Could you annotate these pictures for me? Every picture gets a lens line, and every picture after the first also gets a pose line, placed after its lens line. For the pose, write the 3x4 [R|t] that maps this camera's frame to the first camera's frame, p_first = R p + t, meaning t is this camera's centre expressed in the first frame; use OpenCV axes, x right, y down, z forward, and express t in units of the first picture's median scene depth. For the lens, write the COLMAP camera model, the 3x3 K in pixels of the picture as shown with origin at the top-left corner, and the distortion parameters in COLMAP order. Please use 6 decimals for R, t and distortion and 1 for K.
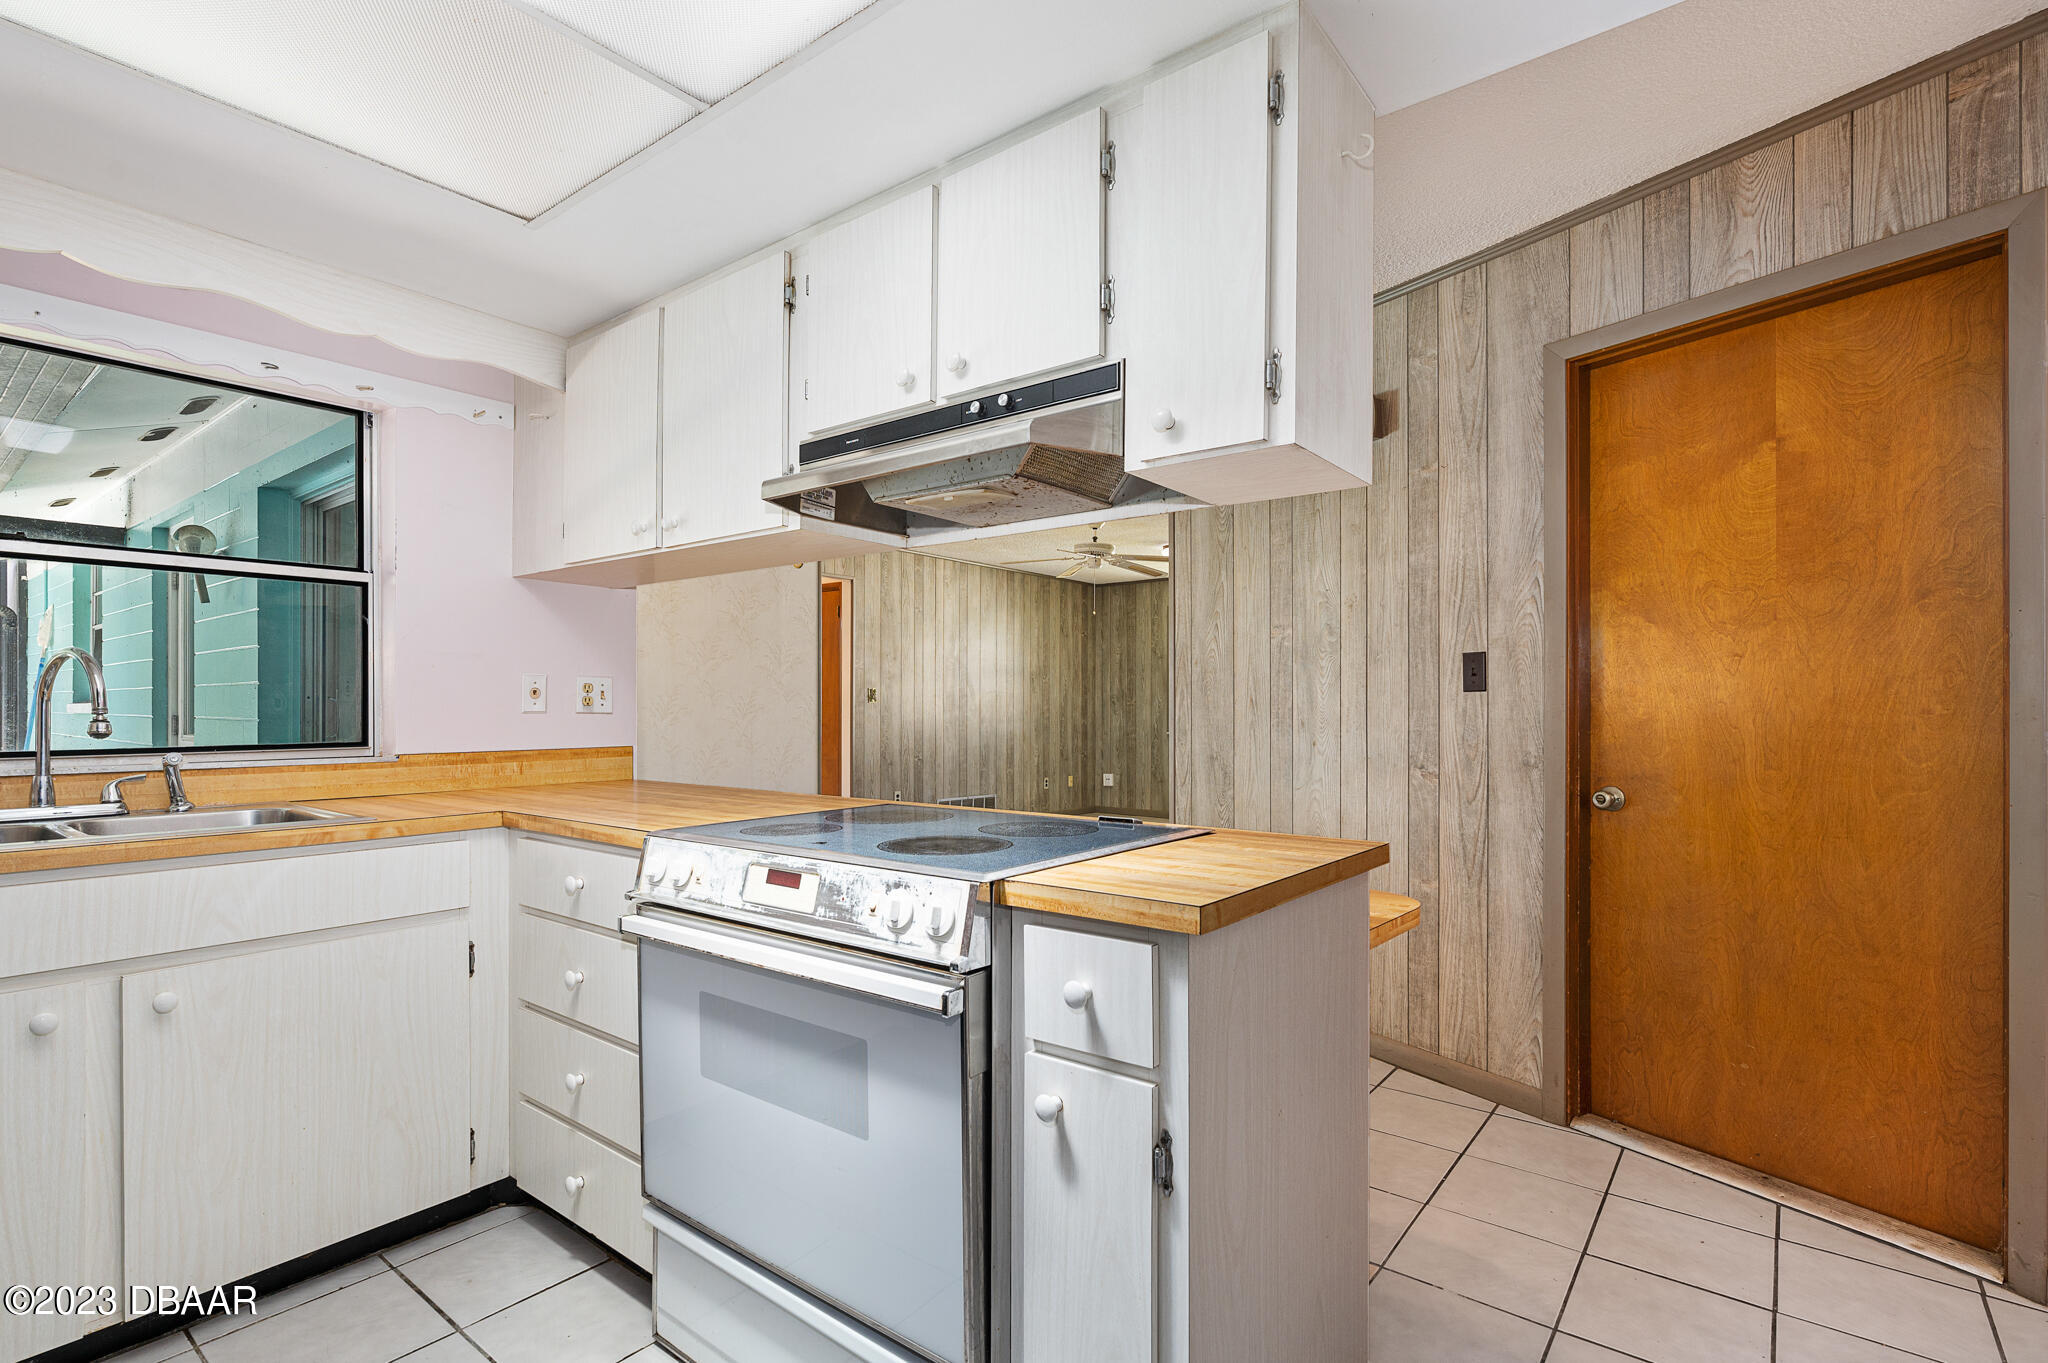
lens RADIAL K [[969.1, 0, 1025.5], [0, 969.1, 694.4], [0, 0, 1]] dist [0.000045, 0.000000]
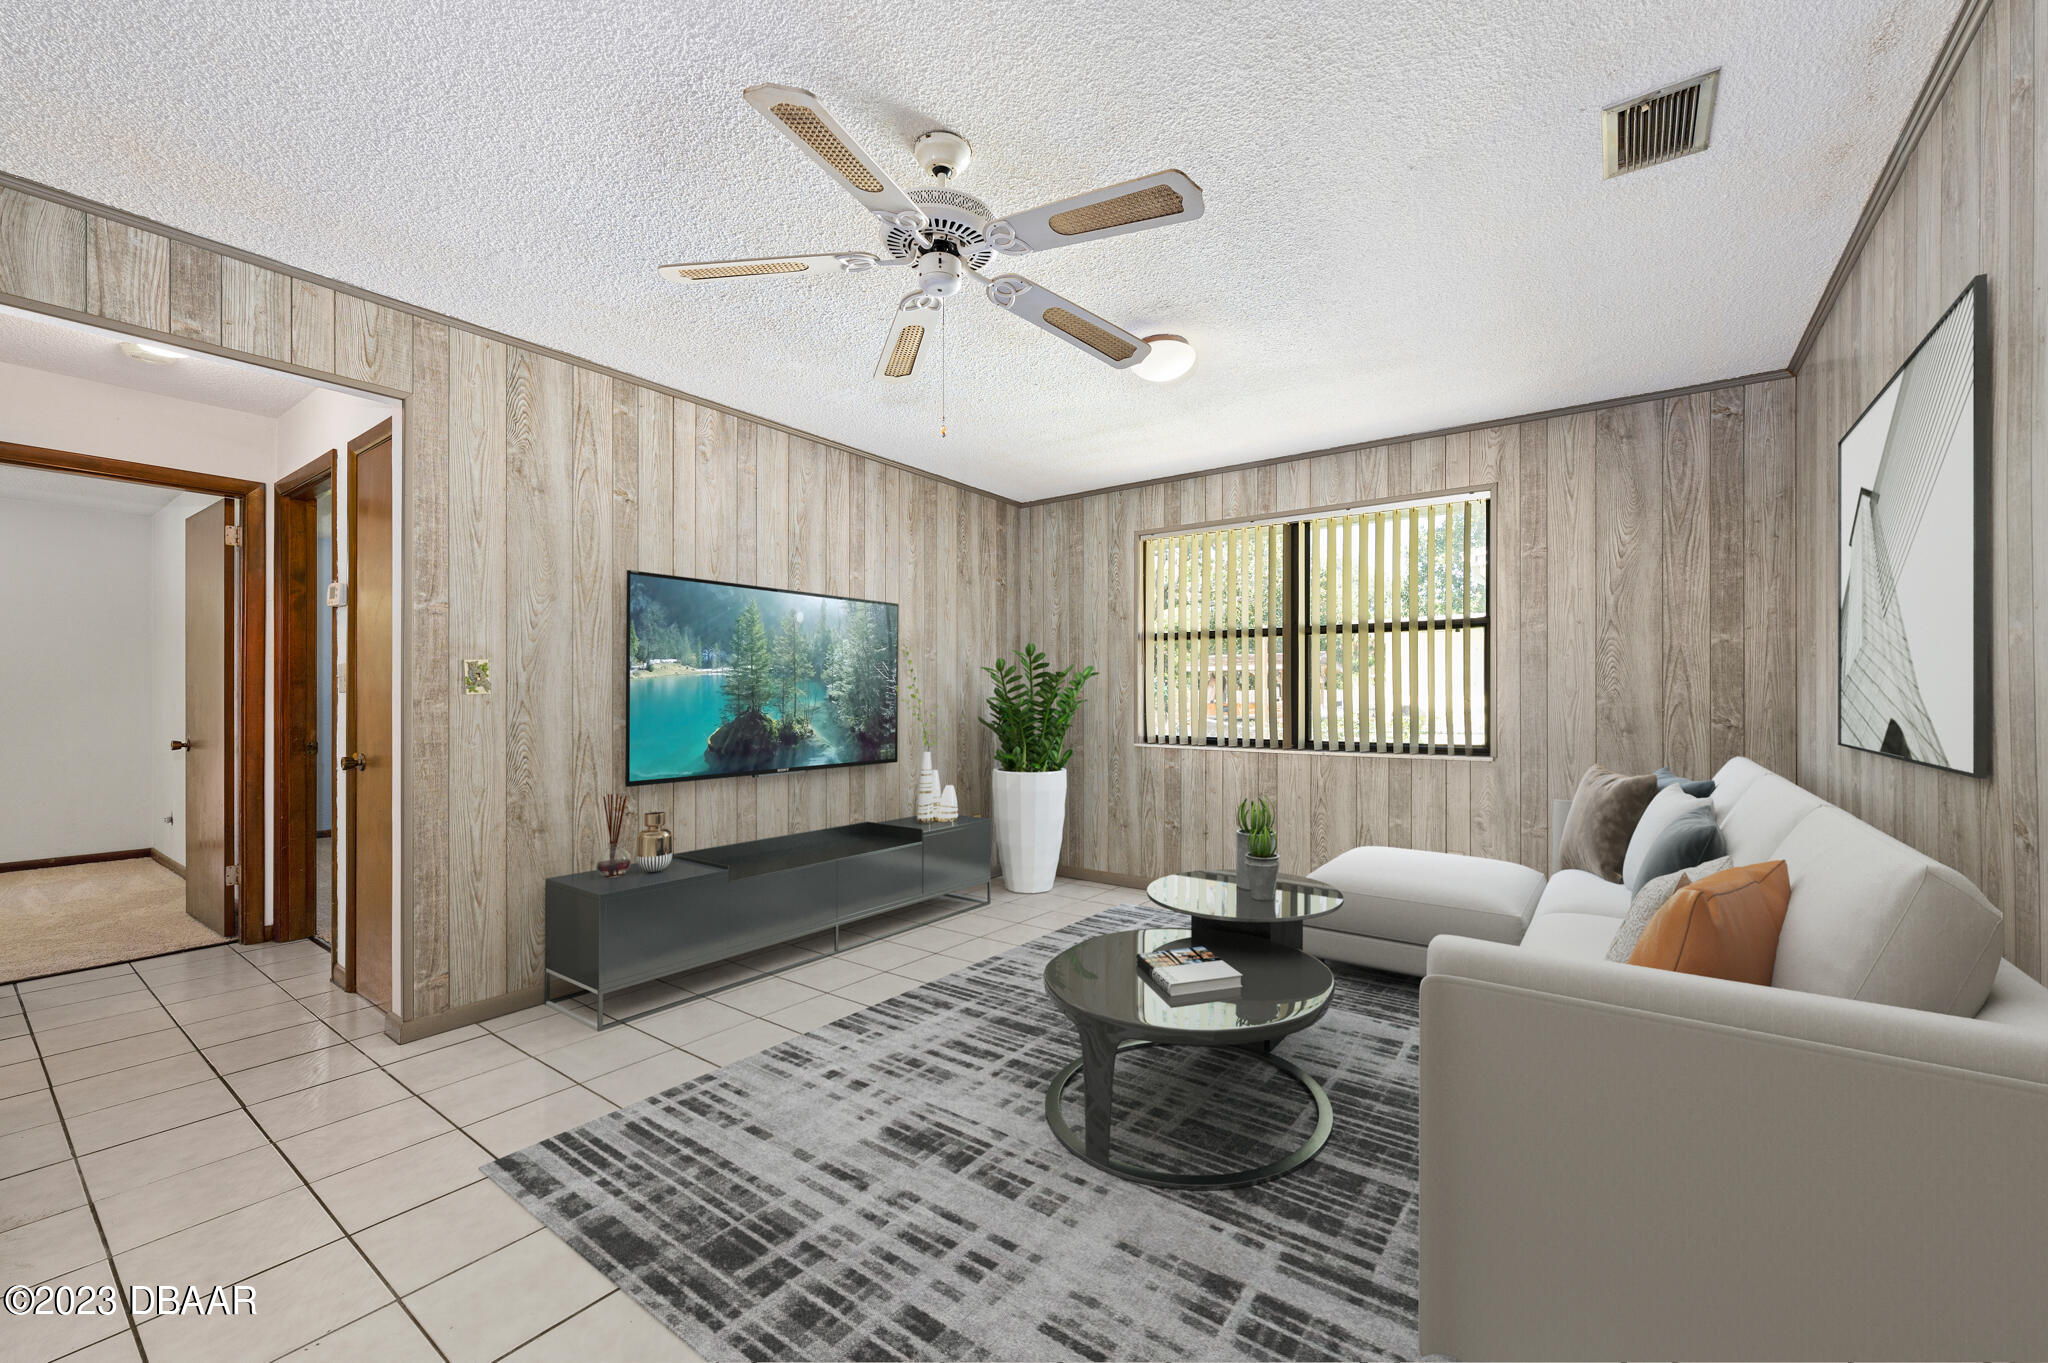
lens RADIAL K [[827.1, 0, 1015.7], [0, 827.1, 685.0], [0, 0, 1]] dist [-0.002357, 0.000237]
pose [[0.999634, 0.001859, 0.027006, 0.058793], [-0.001922, 0.999996, 0.002290, 0.002861], [-0.027002, -0.002341, 0.999633, 0.491971]]
